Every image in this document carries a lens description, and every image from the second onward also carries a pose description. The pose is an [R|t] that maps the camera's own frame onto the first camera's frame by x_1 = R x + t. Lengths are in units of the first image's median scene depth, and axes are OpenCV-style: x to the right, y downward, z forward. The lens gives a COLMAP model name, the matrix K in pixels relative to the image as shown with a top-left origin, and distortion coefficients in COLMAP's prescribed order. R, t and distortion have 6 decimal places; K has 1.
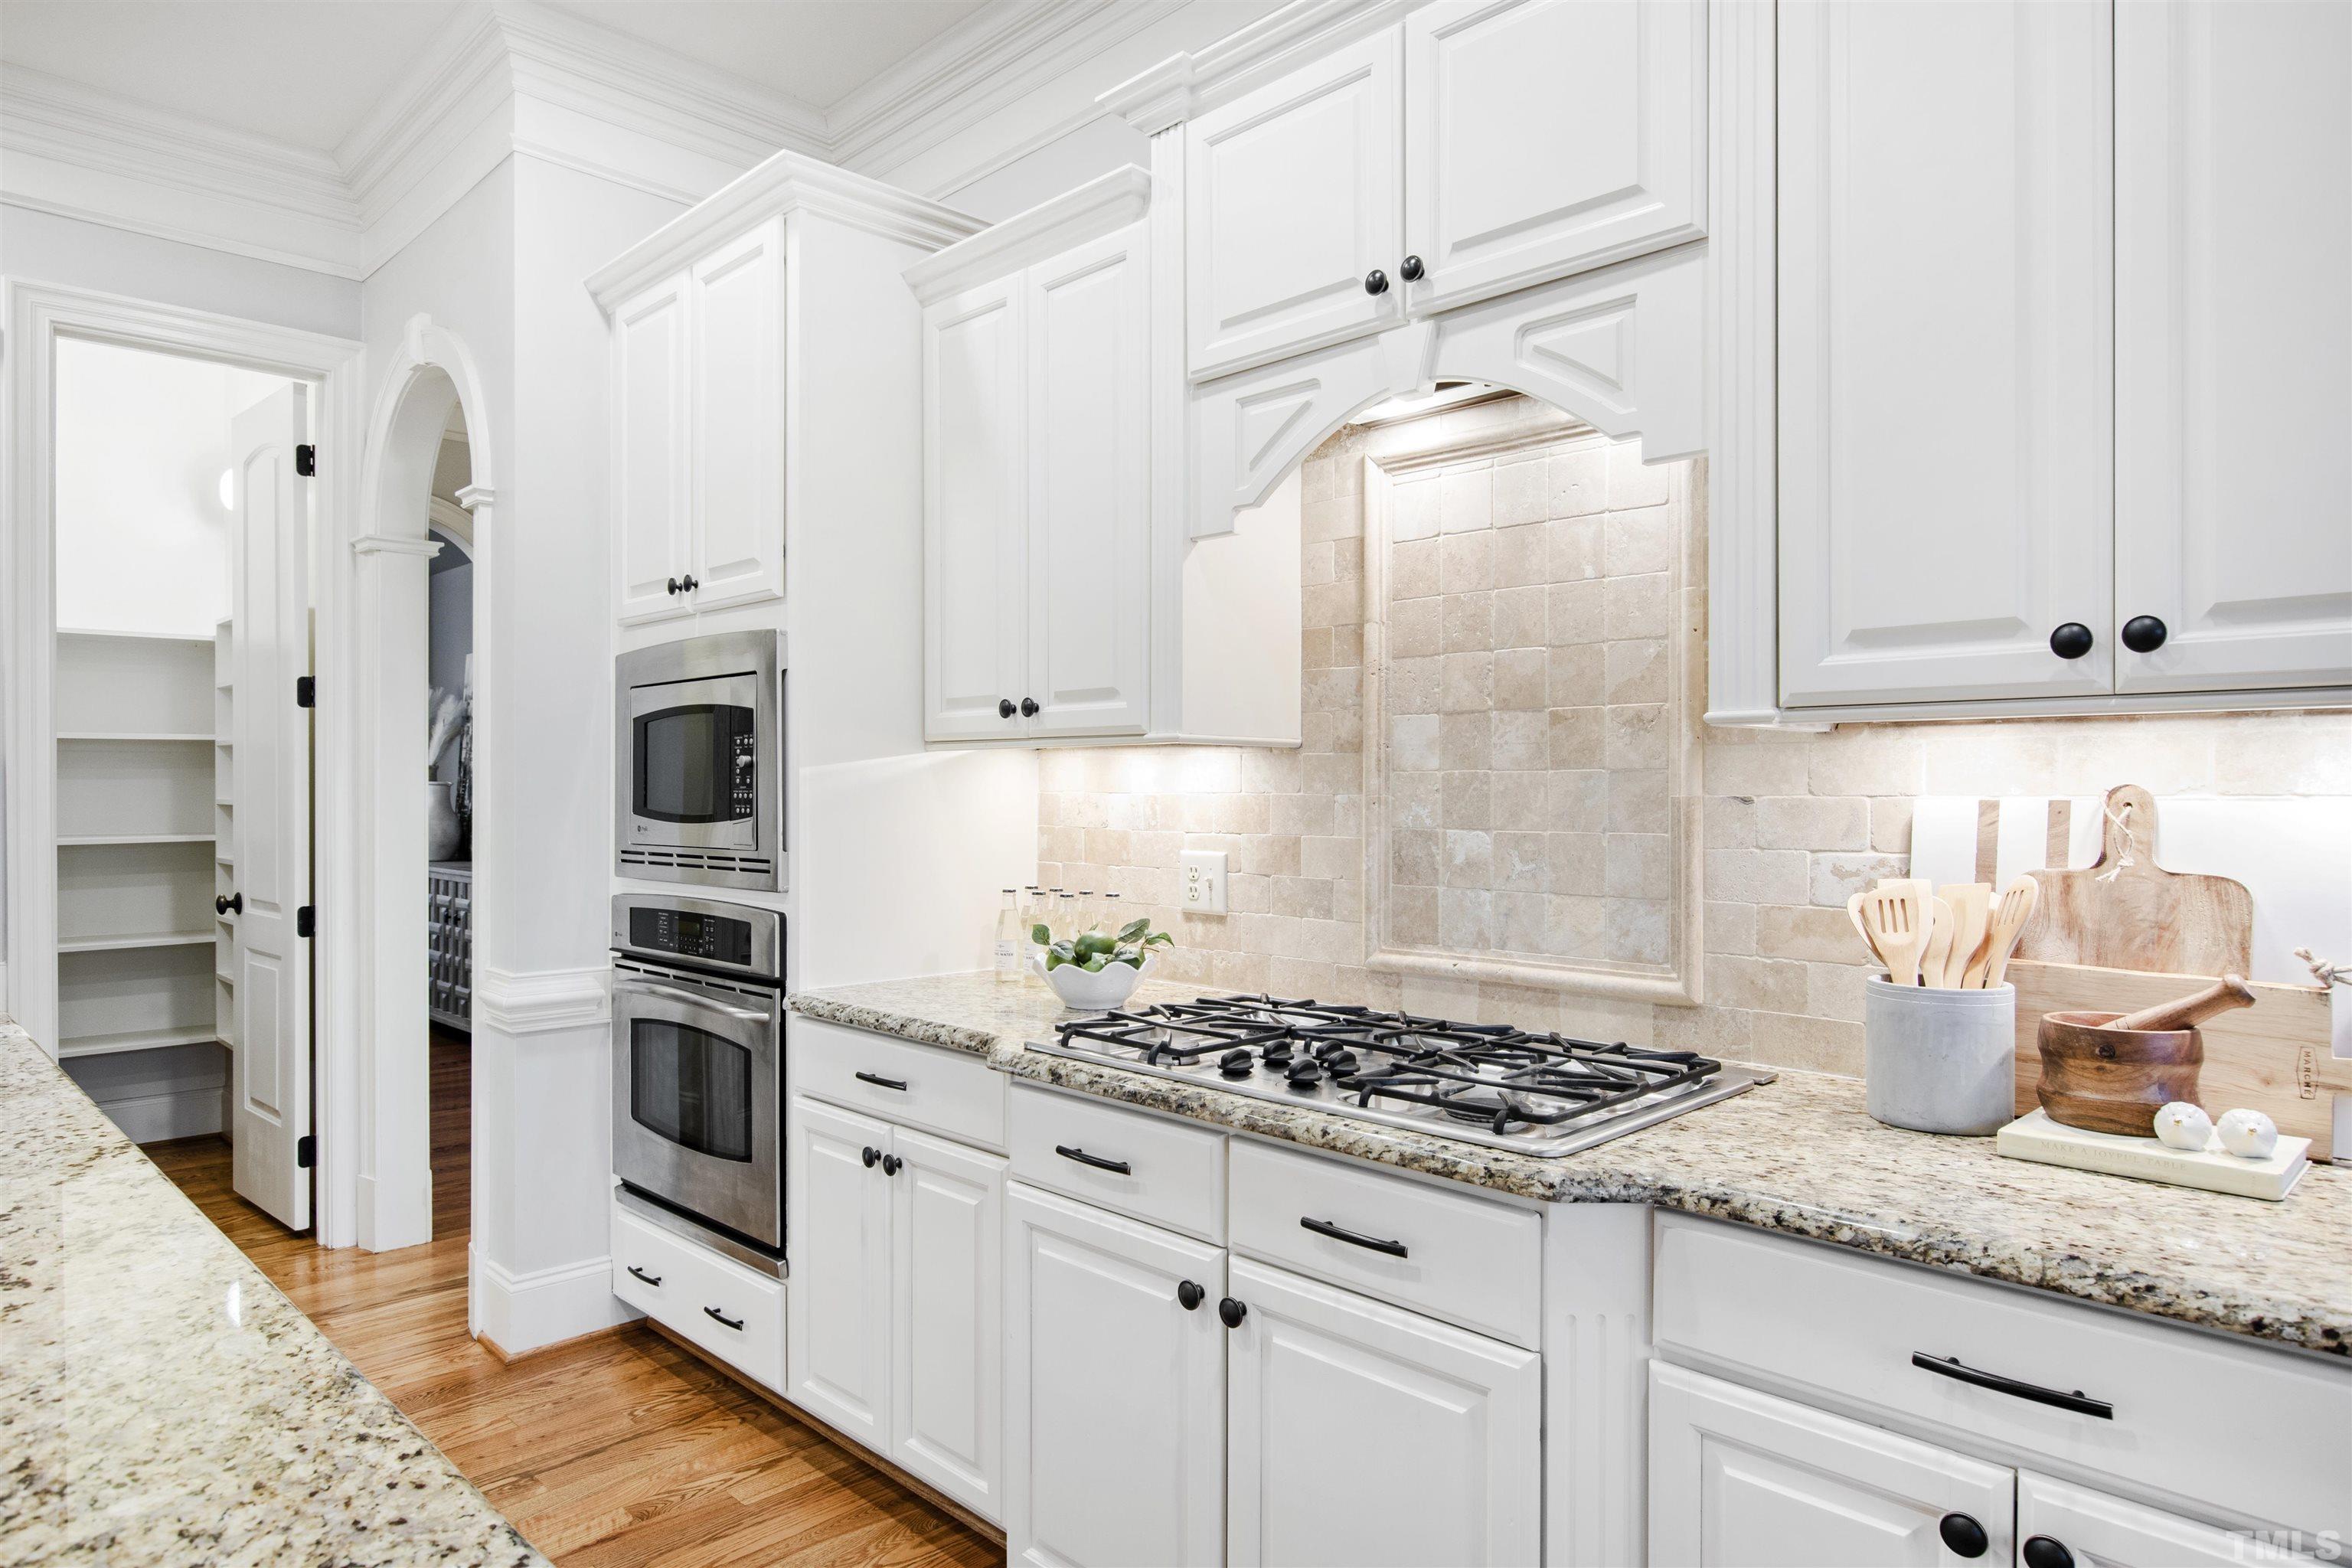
lens RADIAL K [[1412.8, 0, 1177.9], [0, 1412.8, 792.4], [0, 0, 1]] dist [0.002554, 0.002136]
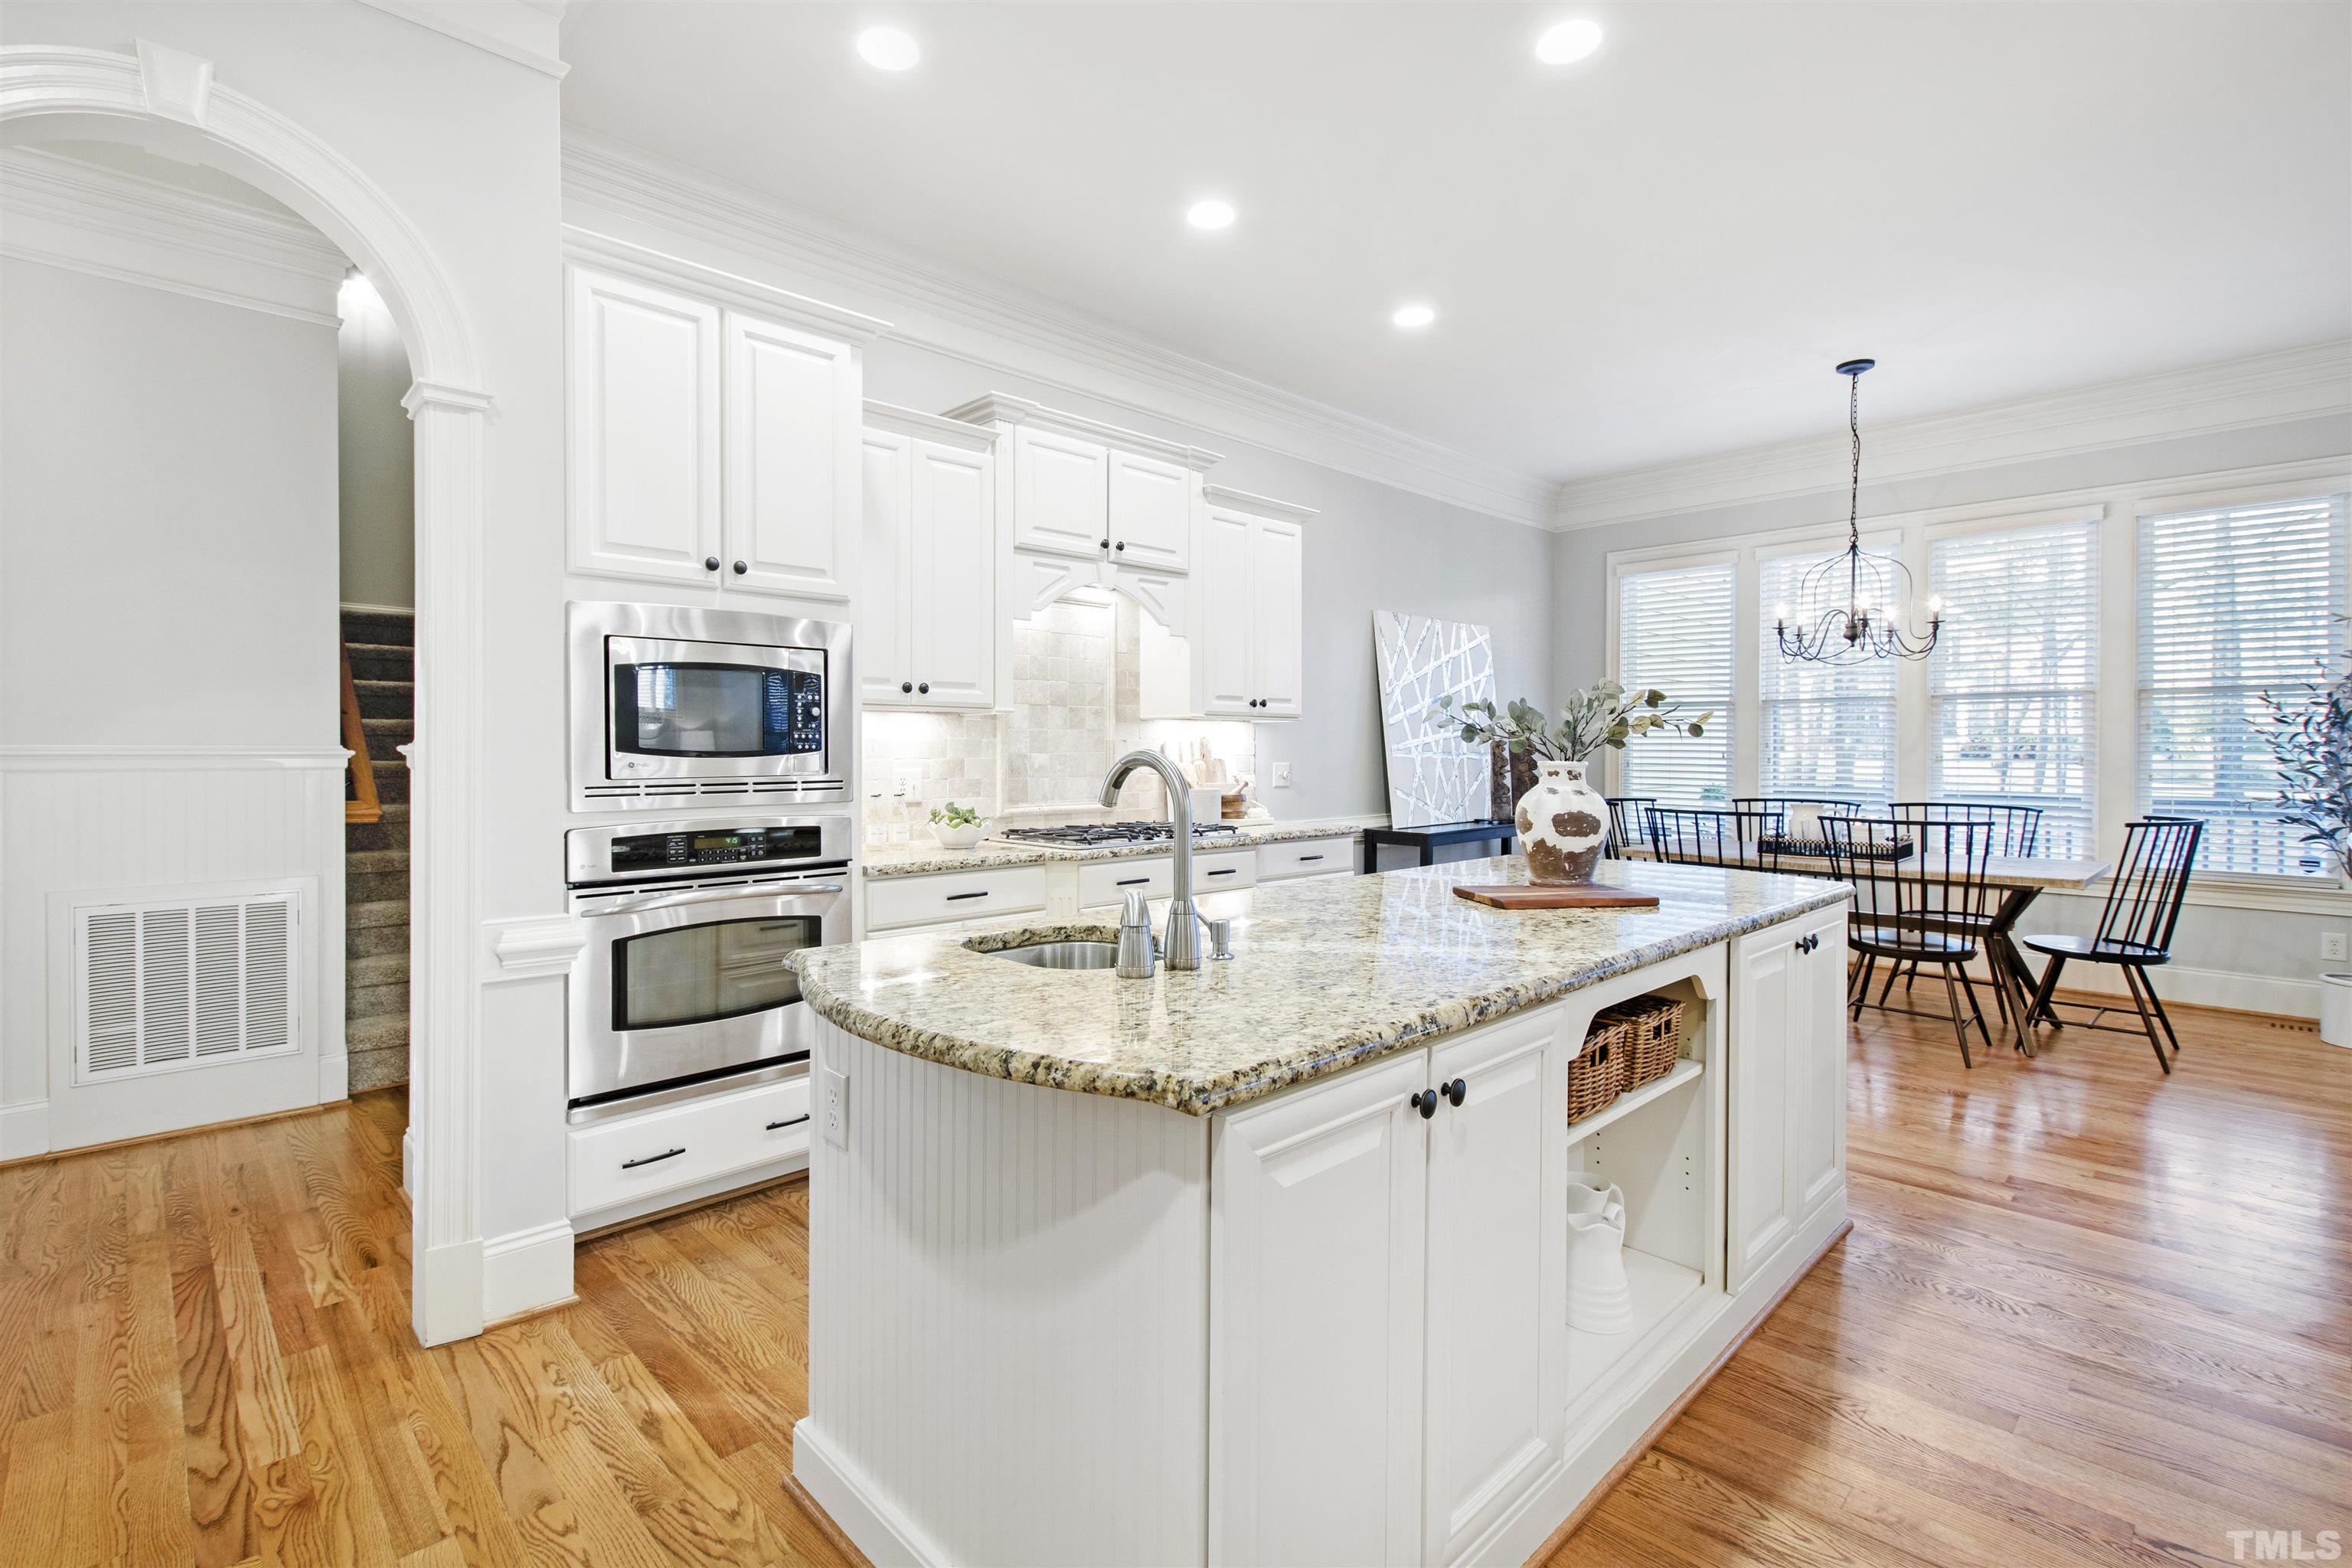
lens RADIAL K [[1071.5, 0, 1151.7], [0, 1071.5, 748.8], [0, 0, 1]] dist [0.013771, -0.006804]
pose [[0.017688, -0.001021, 0.999843, -1.706015], [0.002411, 0.999997, 0.000978, 0.018256], [-0.999841, 0.002393, 0.017690, 0.807228]]
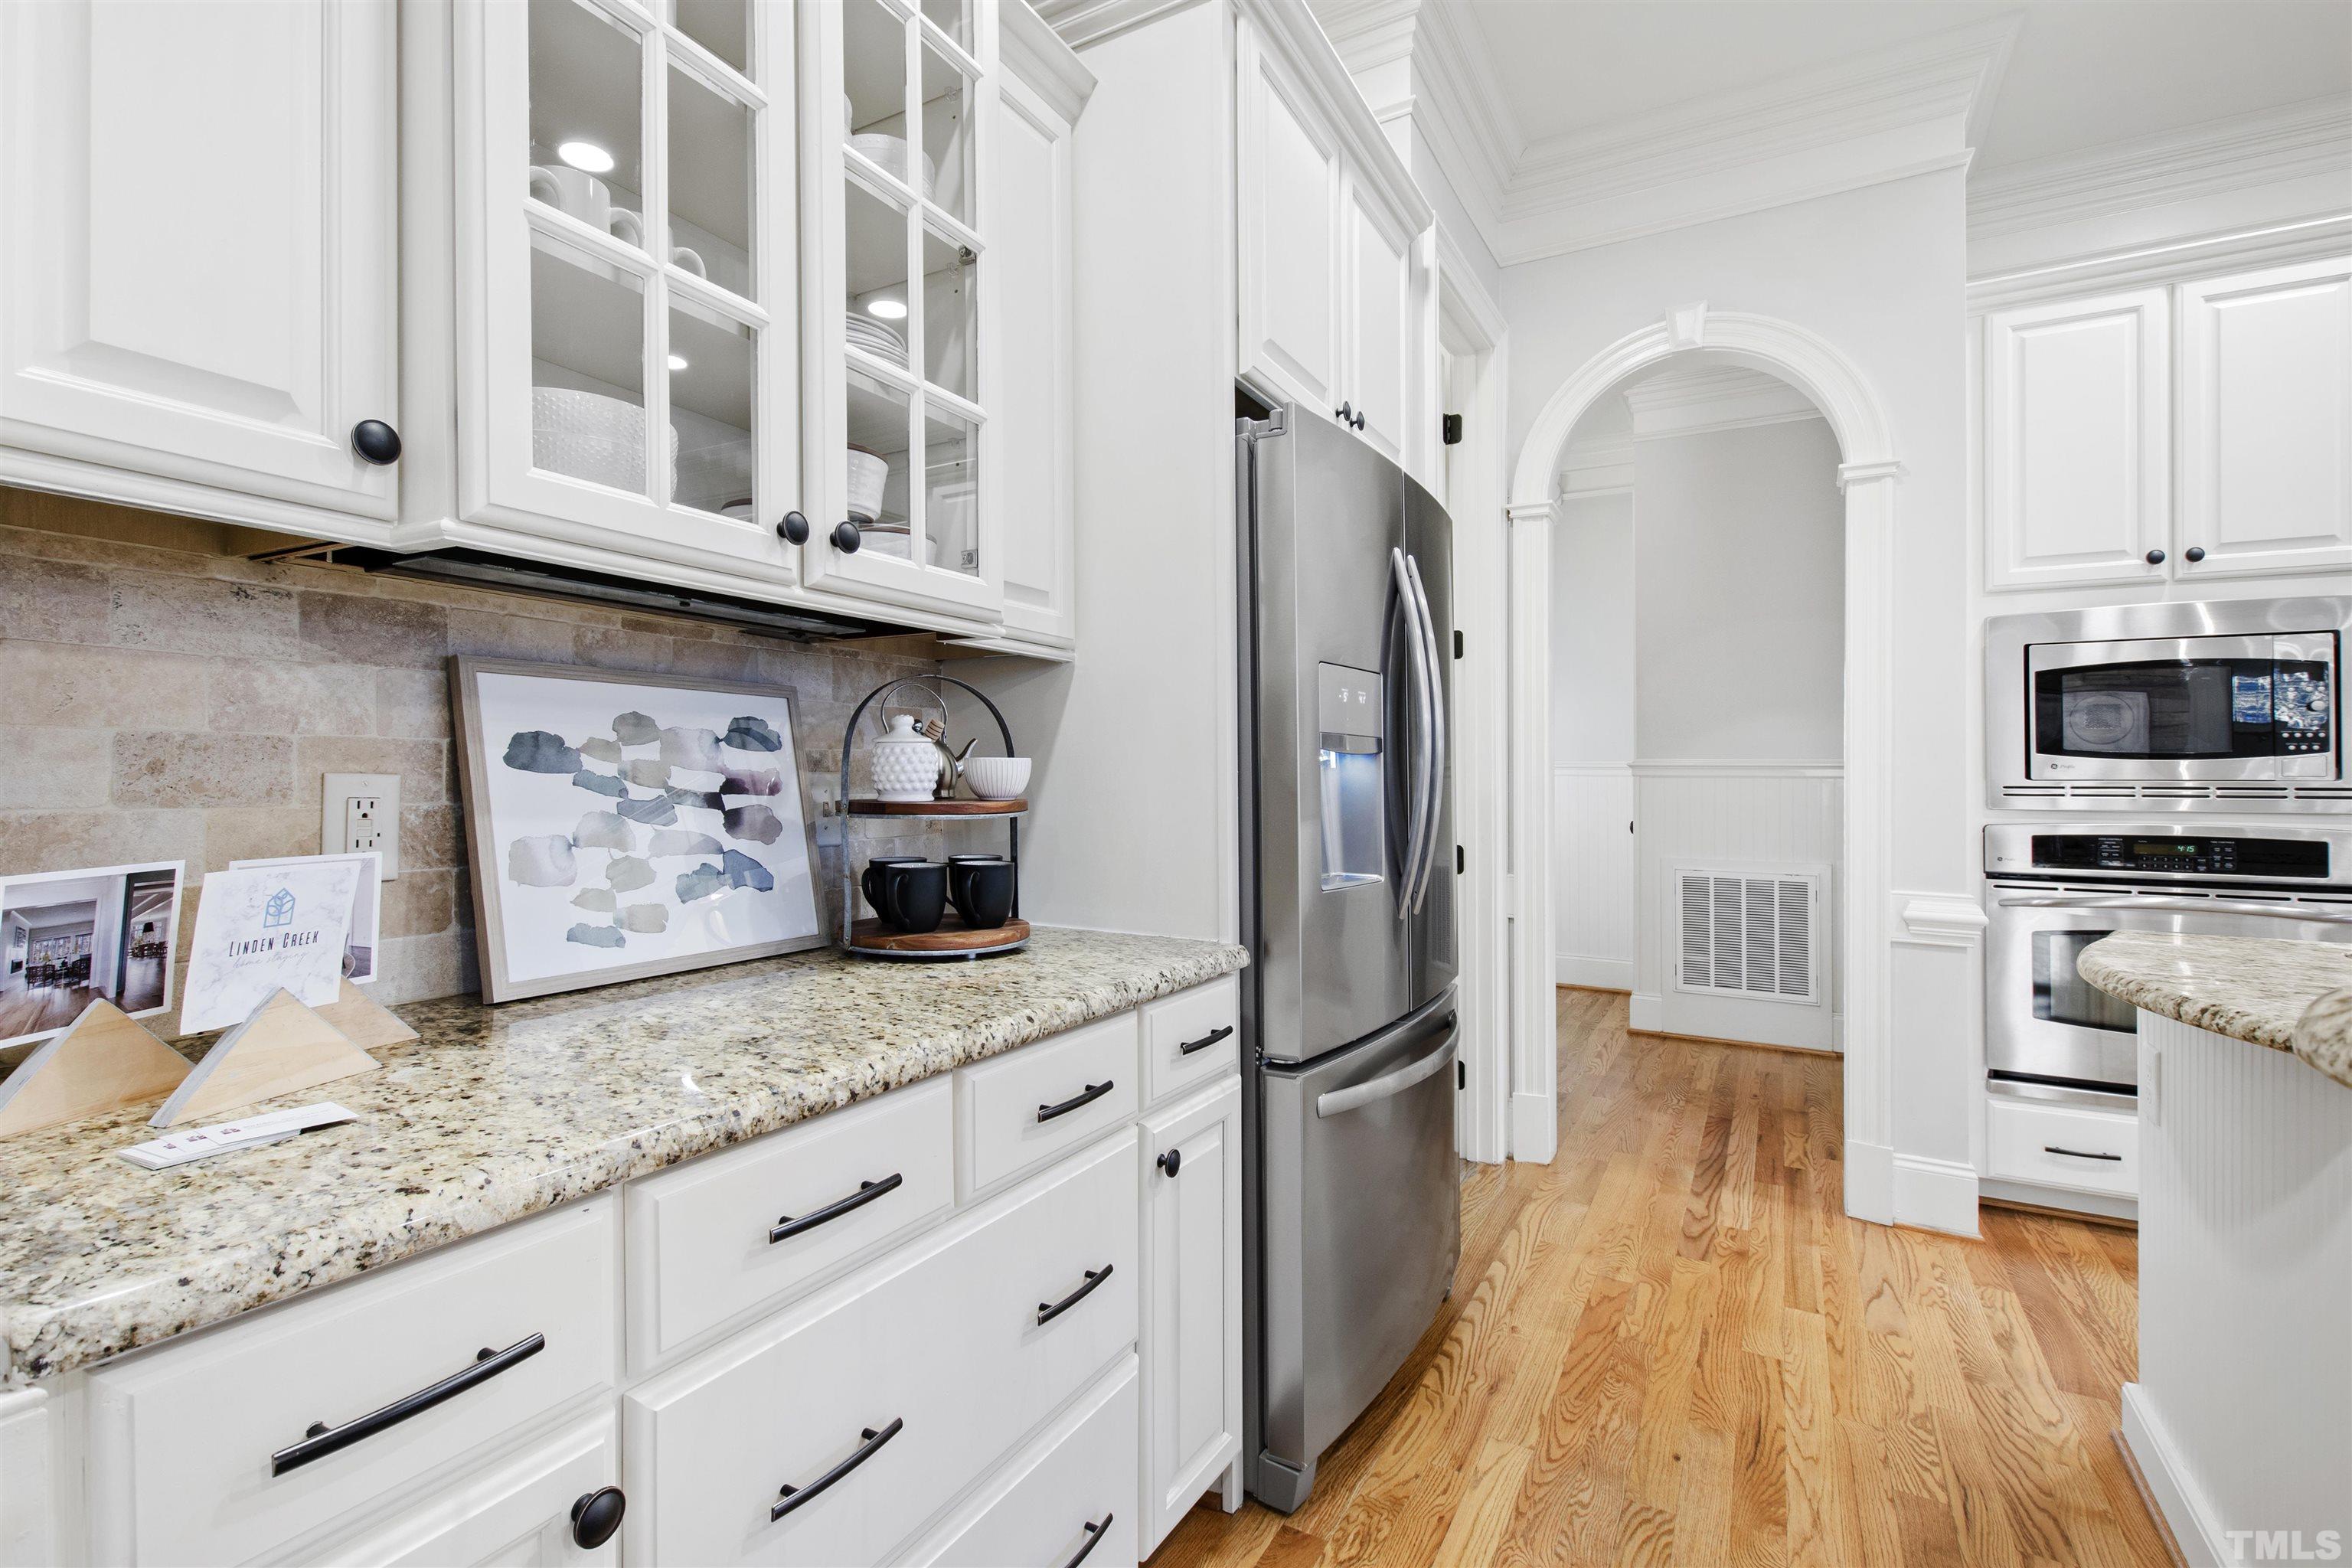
lens RADIAL K [[1071.5, 0, 1151.7], [0, 1071.5, 748.8], [0, 0, 1]] dist [0.013771, -0.006804]
pose [[0.963641, 0.011001, 0.266975, -1.858936], [-0.004302, 0.999661, -0.025666, 0.052283], [-0.267167, 0.023584, 0.963362, 0.485280]]
